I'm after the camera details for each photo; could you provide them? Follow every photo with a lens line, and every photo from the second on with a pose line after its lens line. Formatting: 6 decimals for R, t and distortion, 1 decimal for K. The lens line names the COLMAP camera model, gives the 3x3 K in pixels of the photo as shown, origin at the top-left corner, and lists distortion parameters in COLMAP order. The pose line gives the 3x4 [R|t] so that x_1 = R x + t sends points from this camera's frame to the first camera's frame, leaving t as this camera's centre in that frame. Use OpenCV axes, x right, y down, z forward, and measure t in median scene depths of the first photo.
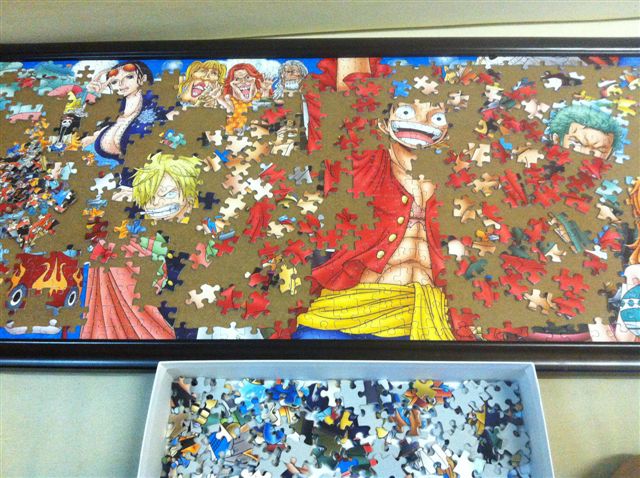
lens RADIAL K [[591.6, 0, 320.0], [0, 591.6, 239.0], [0, 0, 1]] dist [0.073722, -0.279898]
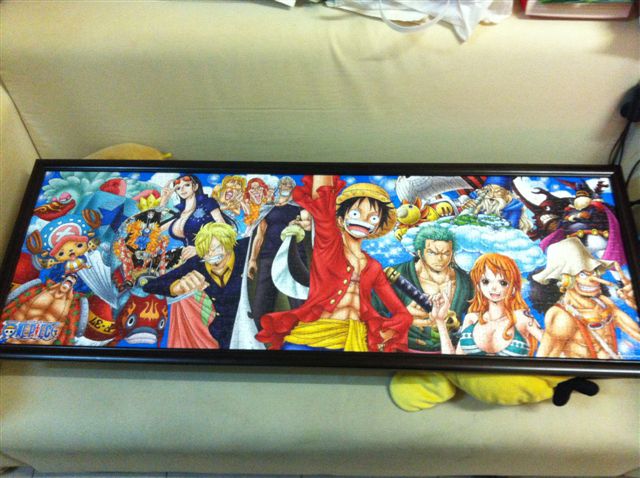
lens RADIAL K [[591.6, 0, 320.0], [0, 591.6, 239.0], [0, 0, 1]] dist [0.073722, -0.279898]
pose [[0.999843, 0.014116, -0.010681, 0.082840], [-0.013844, 0.999587, 0.025185, -0.211886], [0.011032, -0.025033, 0.999626, -0.798141]]
